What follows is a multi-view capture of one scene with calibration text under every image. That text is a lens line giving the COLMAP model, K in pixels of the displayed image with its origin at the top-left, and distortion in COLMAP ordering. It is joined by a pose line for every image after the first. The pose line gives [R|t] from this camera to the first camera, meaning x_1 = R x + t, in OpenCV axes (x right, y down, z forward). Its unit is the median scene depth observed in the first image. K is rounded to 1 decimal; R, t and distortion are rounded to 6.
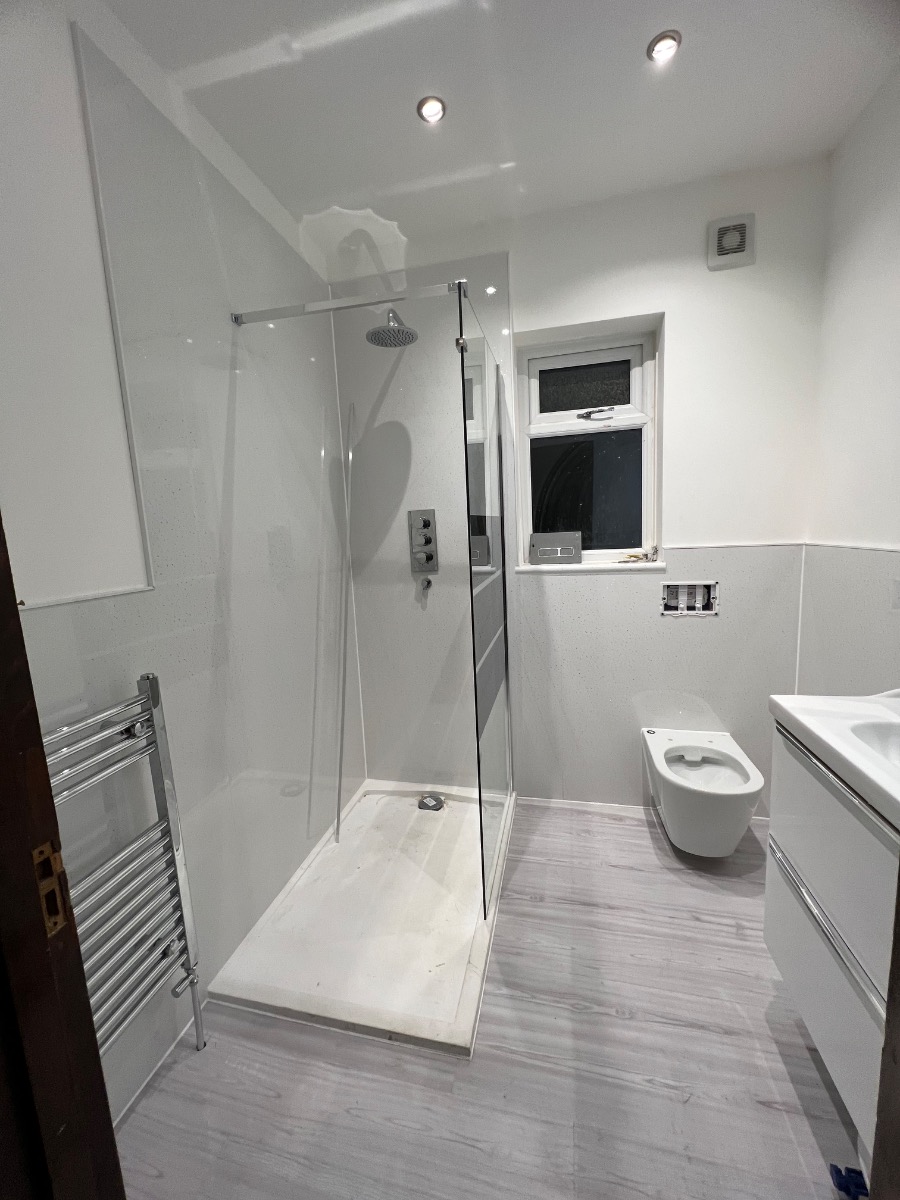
lens RADIAL K [[481.7, 0, 449.7], [0, 481.7, 595.9], [0, 0, 1]] dist [0.000315, 0.000118]
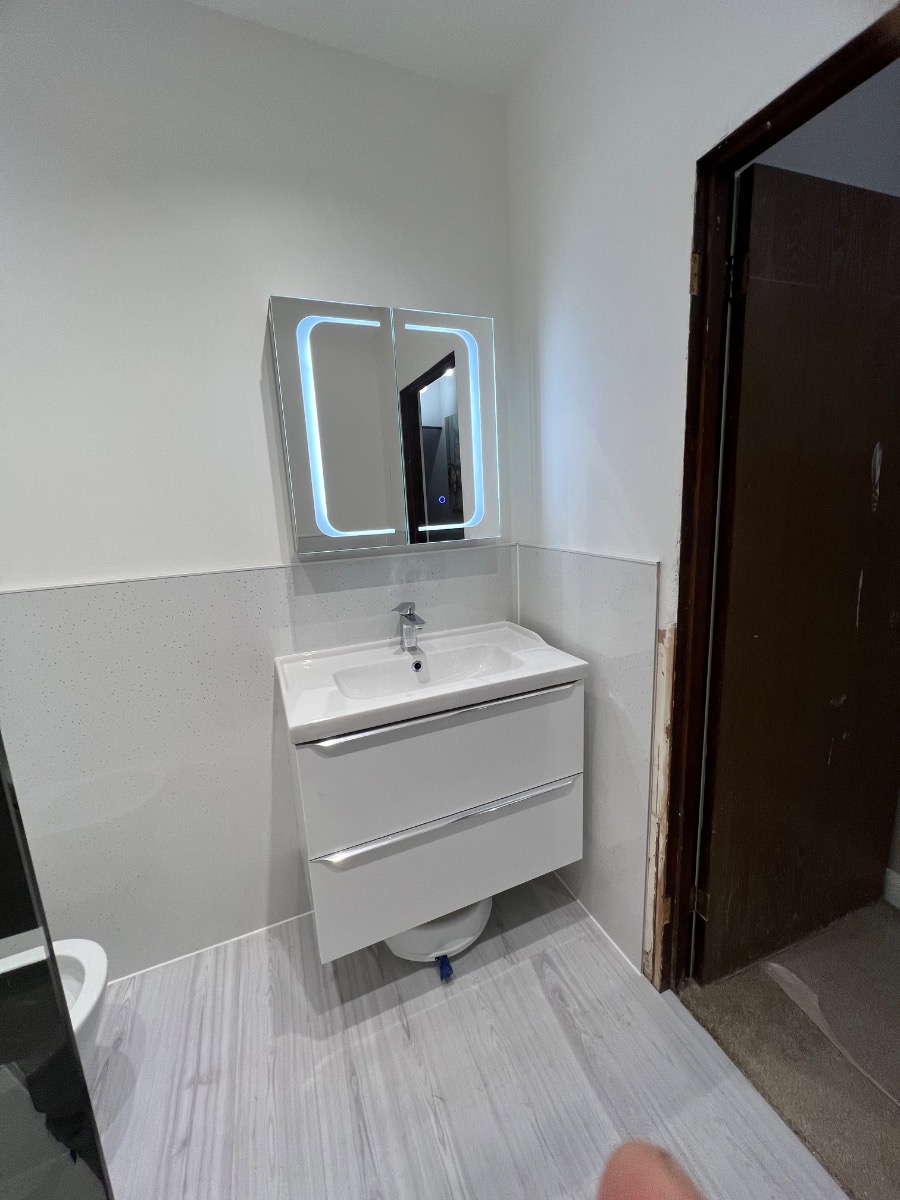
lens RADIAL K [[478.1, 0, 453.6], [0, 478.1, 597.3], [0, 0, 1]] dist [-0.000195, -0.000021]
pose [[-0.582984, -0.085738, 0.807947, -0.138650], [0.189841, 0.952516, 0.238062, -0.109851], [-0.789994, 0.292168, -0.539025, 0.678084]]
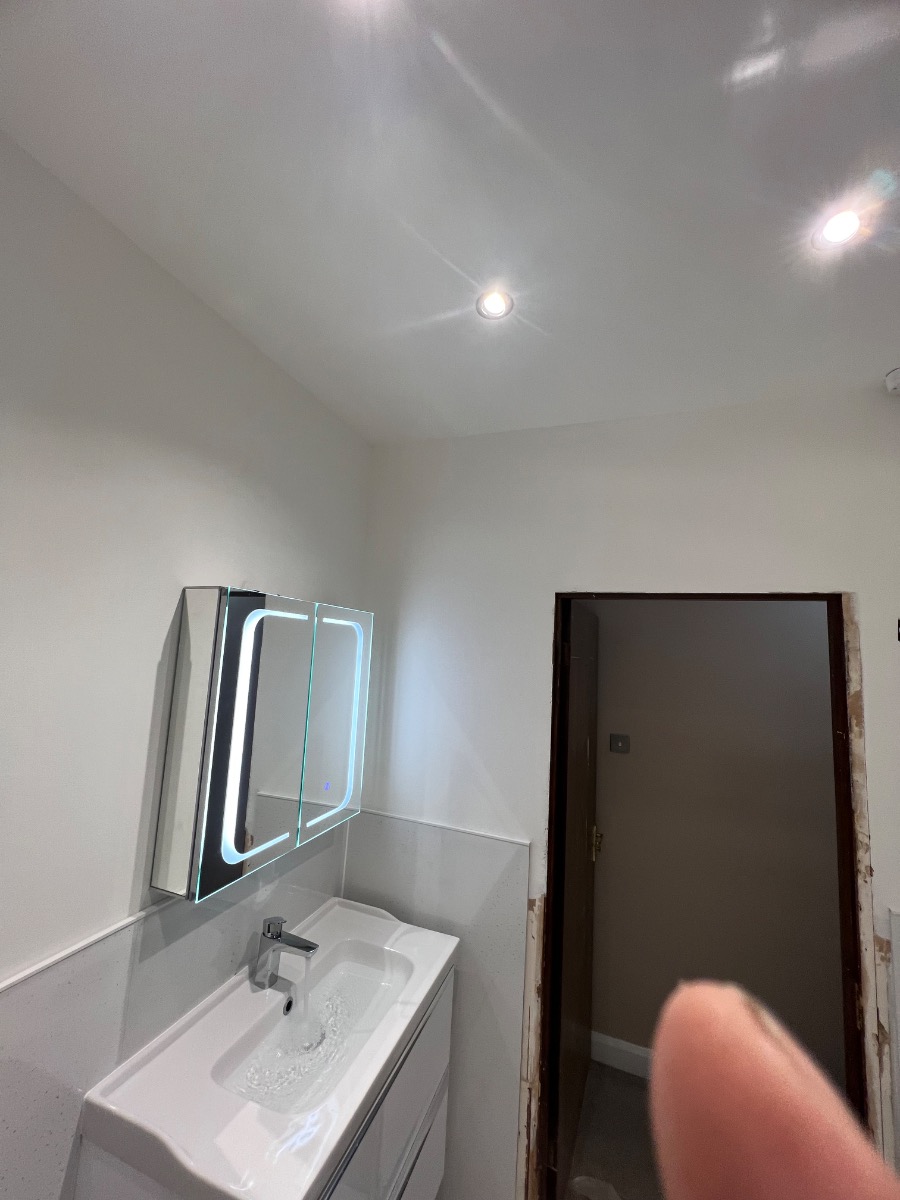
lens RADIAL K [[478.1, 0, 453.6], [0, 478.1, 597.3], [0, 0, 1]] dist [-0.000195, -0.000021]
pose [[-0.991424, 0.009168, 0.130361, 0.202283], [0.012002, 0.999708, 0.020975, -0.370734], [-0.130131, 0.022359, -0.991245, 0.915014]]
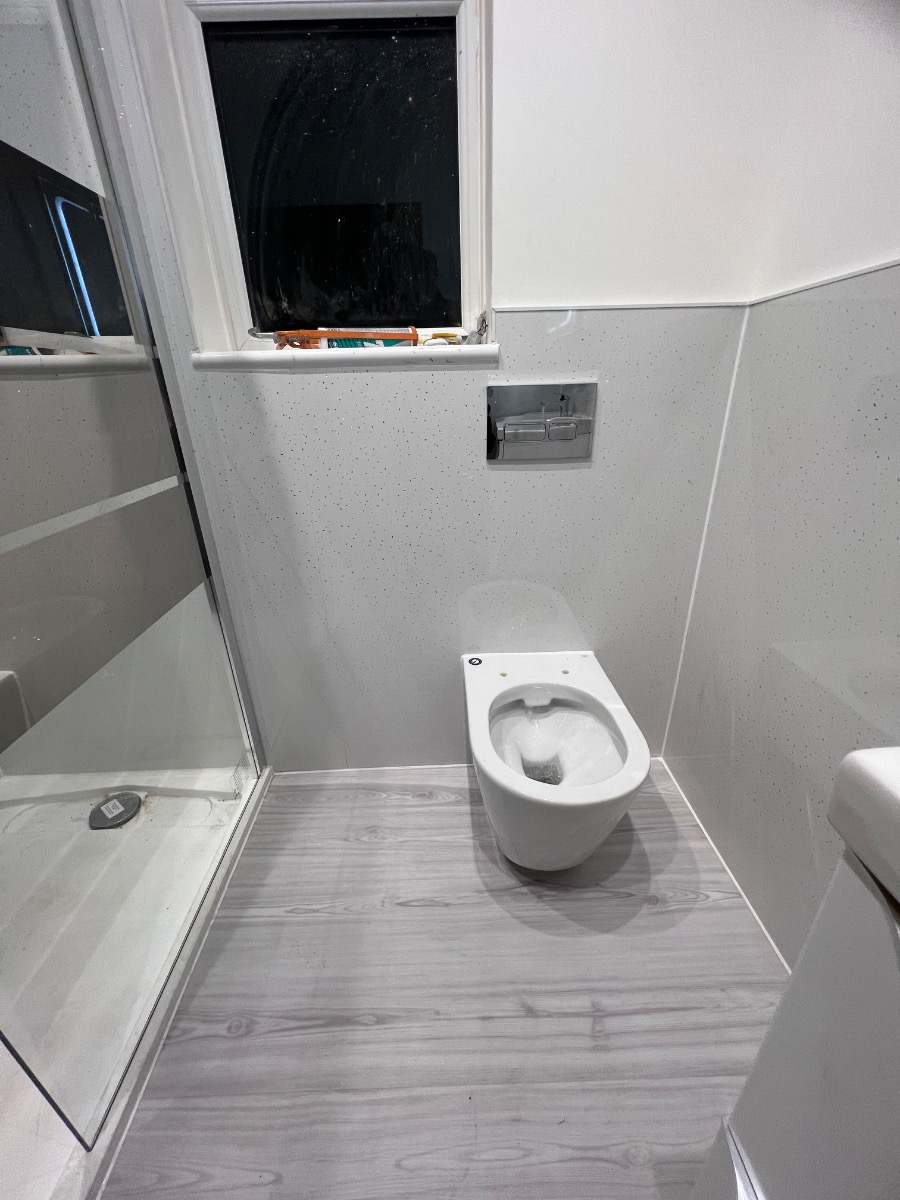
lens RADIAL K [[478.1, 0, 453.6], [0, 478.1, 597.3], [0, 0, 1]] dist [-0.000195, -0.000021]
pose [[0.965404, -0.083677, 0.246968, 0.269032], [0.016409, 0.964732, 0.262723, 0.052923], [-0.260242, -0.249581, 0.932729, 0.506057]]
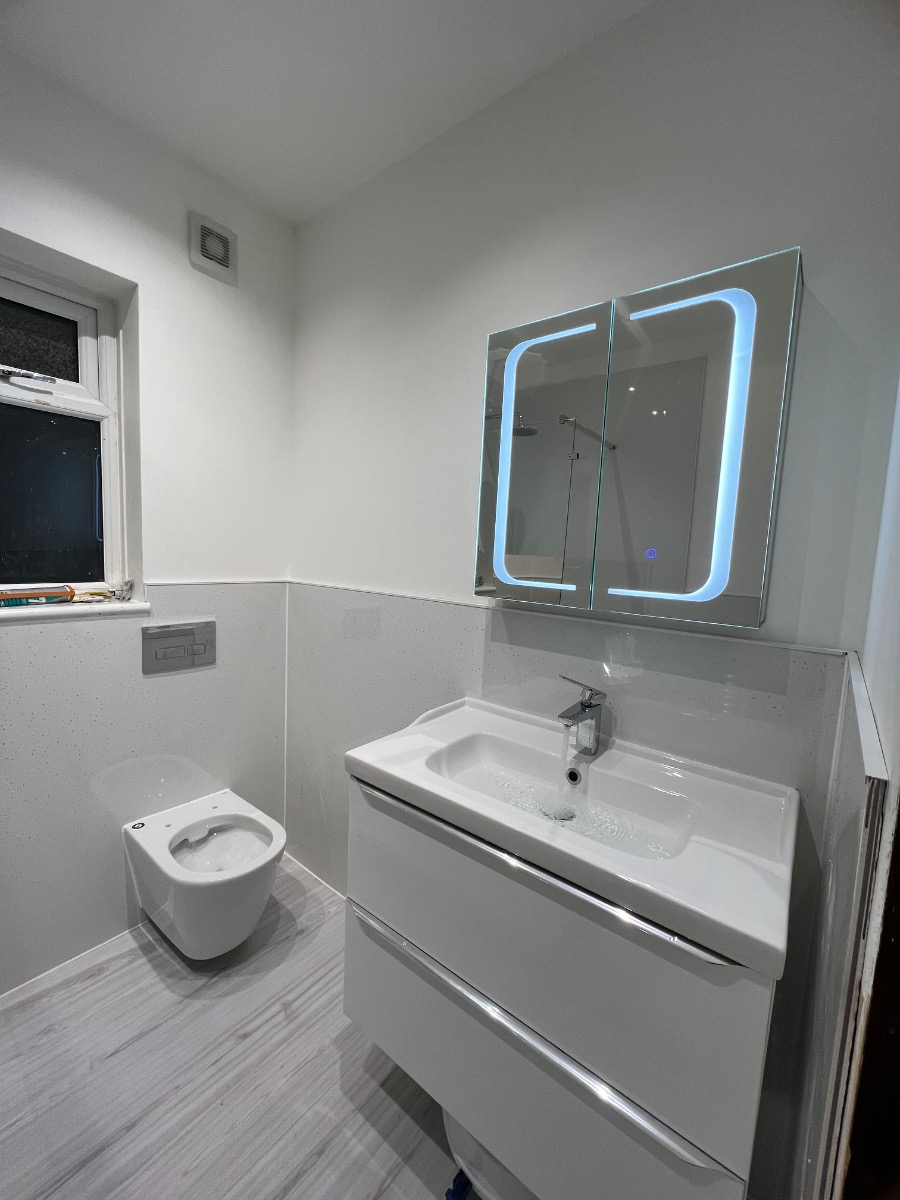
lens RADIAL K [[478.1, 0, 453.6], [0, 478.1, 597.3], [0, 0, 1]] dist [-0.000195, -0.000021]
pose [[0.420122, -0.021491, 0.907213, -0.051357], [0.059783, 0.998203, -0.004038, -0.046343], [-0.905496, 0.055932, 0.420652, 0.230166]]
